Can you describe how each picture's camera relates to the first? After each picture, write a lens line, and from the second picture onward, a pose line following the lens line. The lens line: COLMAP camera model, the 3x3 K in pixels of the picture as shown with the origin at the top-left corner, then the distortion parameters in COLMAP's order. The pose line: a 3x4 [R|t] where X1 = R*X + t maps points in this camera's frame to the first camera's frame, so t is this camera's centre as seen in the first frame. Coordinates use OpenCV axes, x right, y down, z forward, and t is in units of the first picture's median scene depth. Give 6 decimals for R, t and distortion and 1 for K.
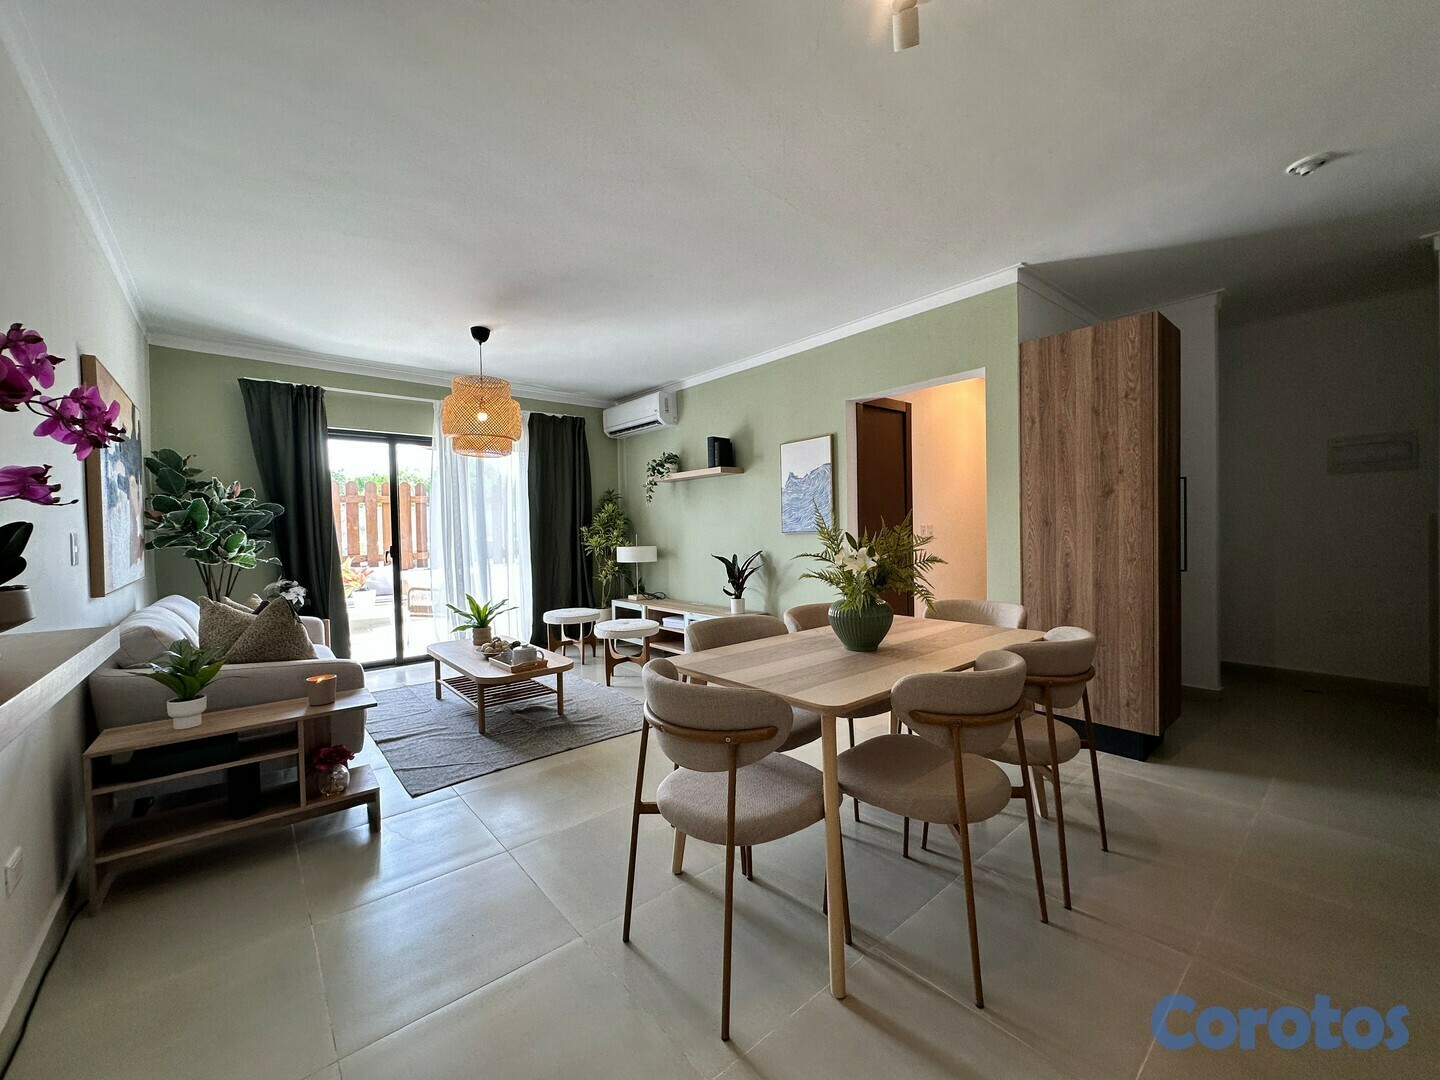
lens RADIAL K [[575.6, 0, 723.0], [0, 575.6, 538.1], [0, 0, 1]] dist [-0.001494, 0.000236]
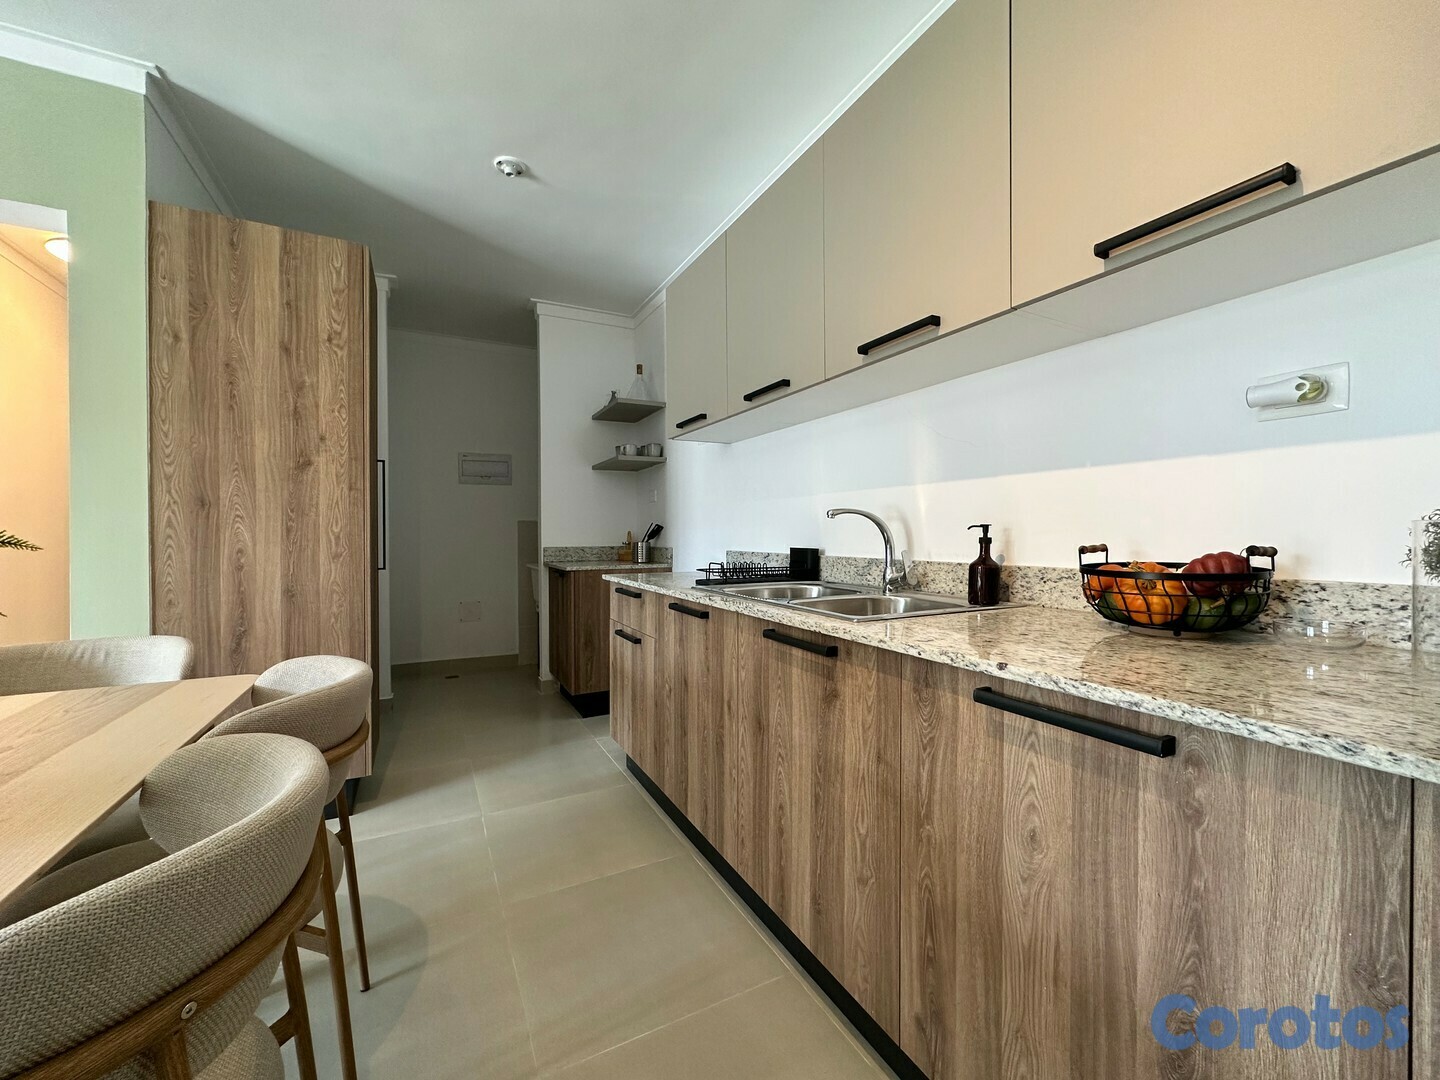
lens RADIAL K [[575.6, 0, 723.4], [0, 575.6, 538.8], [0, 0, 1]] dist [-0.001494, 0.000236]
pose [[0.230977, 0.010244, 0.972905, 0.083060], [0.012415, 0.999832, -0.013475, 0.030905], [-0.972880, 0.015191, 0.230811, 0.312477]]
